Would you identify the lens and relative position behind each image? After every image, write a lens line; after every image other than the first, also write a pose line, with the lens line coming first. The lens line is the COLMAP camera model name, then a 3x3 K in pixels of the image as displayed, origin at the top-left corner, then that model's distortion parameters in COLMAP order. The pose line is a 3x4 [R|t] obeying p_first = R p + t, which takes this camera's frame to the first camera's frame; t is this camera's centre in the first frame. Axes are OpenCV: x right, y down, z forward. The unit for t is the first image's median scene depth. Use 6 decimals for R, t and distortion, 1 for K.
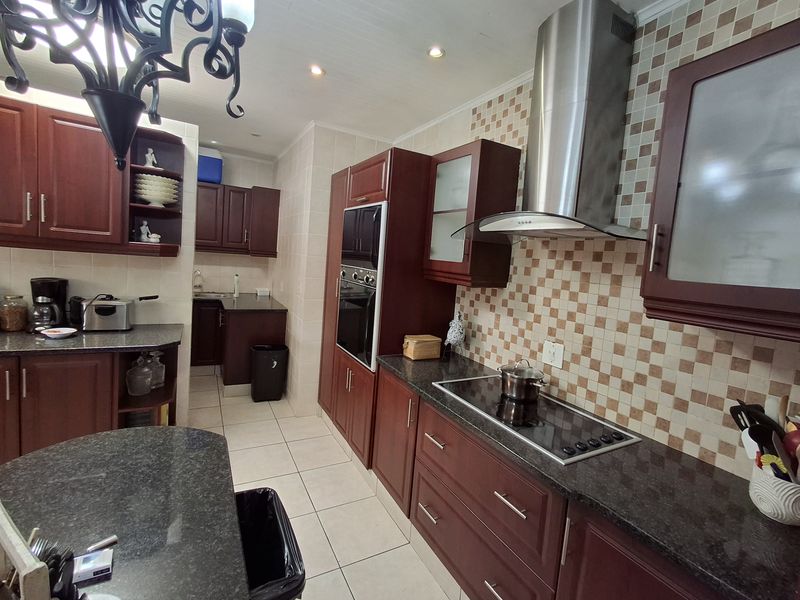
lens RADIAL K [[364.6, 0, 403.5], [0, 364.6, 292.2], [0, 0, 1]] dist [-0.002279, -0.000051]
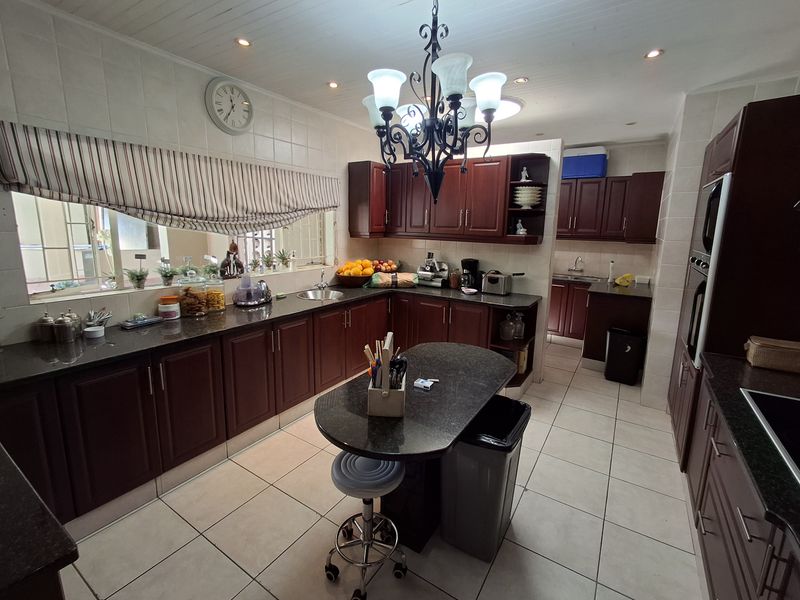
lens RADIAL K [[364.6, 0, 397.8], [0, 364.6, 302.3], [0, 0, 1]] dist [-0.002279, -0.000051]
pose [[0.459916, 0.115873, -0.880370, 0.358388], [-0.067419, 0.993144, 0.095496, 0.021094], [0.885399, 0.015433, 0.464575, -0.076935]]
